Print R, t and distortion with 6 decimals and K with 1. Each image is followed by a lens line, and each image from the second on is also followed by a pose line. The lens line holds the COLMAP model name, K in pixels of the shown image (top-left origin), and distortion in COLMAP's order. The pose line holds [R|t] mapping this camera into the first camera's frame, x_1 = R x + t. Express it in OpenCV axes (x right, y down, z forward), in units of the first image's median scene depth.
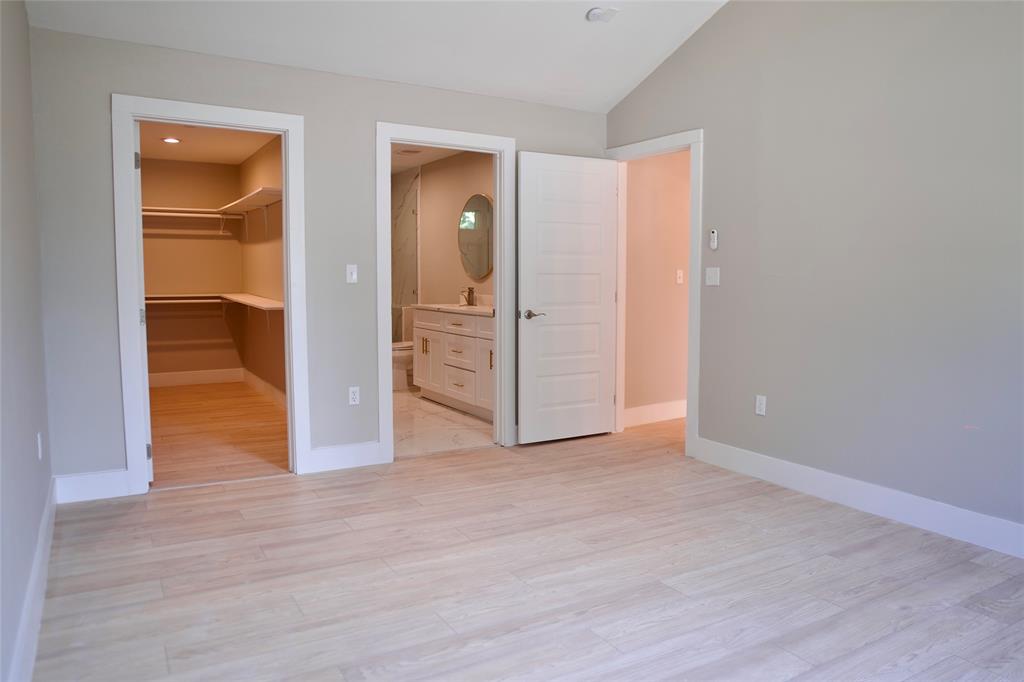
lens RADIAL K [[722.9, 0, 522.9], [0, 722.9, 342.7], [0, 0, 1]] dist [-0.108205, 0.067353]
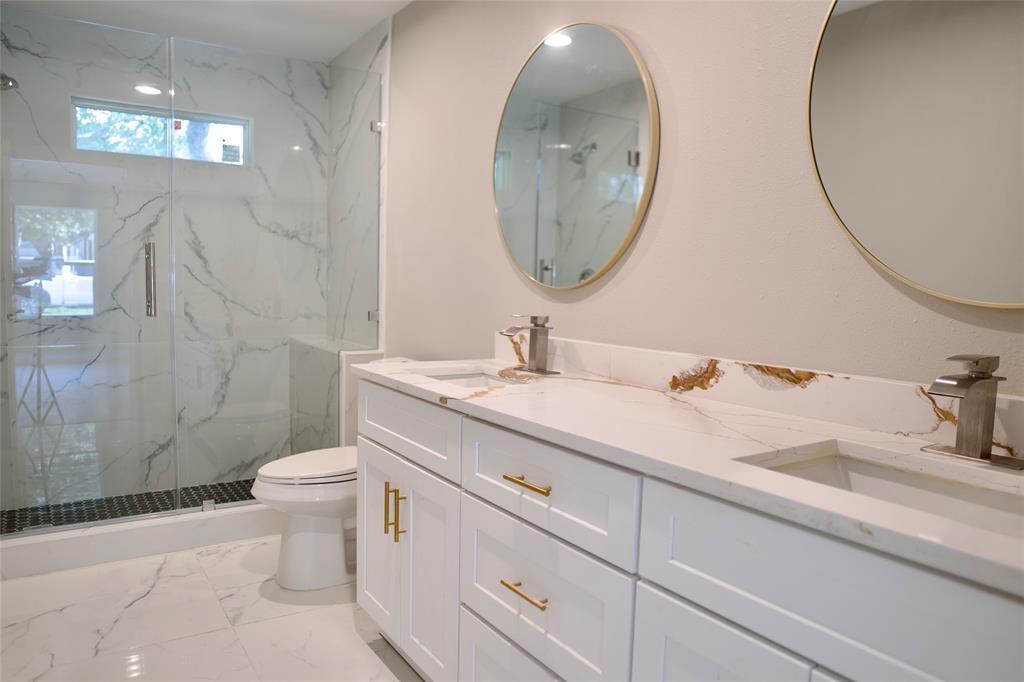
lens RADIAL K [[722.9, 0, 522.9], [0, 722.9, 342.7], [0, 0, 1]] dist [-0.108205, 0.067353]
pose [[0.999127, 0.017444, 0.037954, -0.089582], [-0.017120, 0.999814, -0.008869, -0.060967], [-0.038101, 0.008211, 0.999240, 0.668351]]
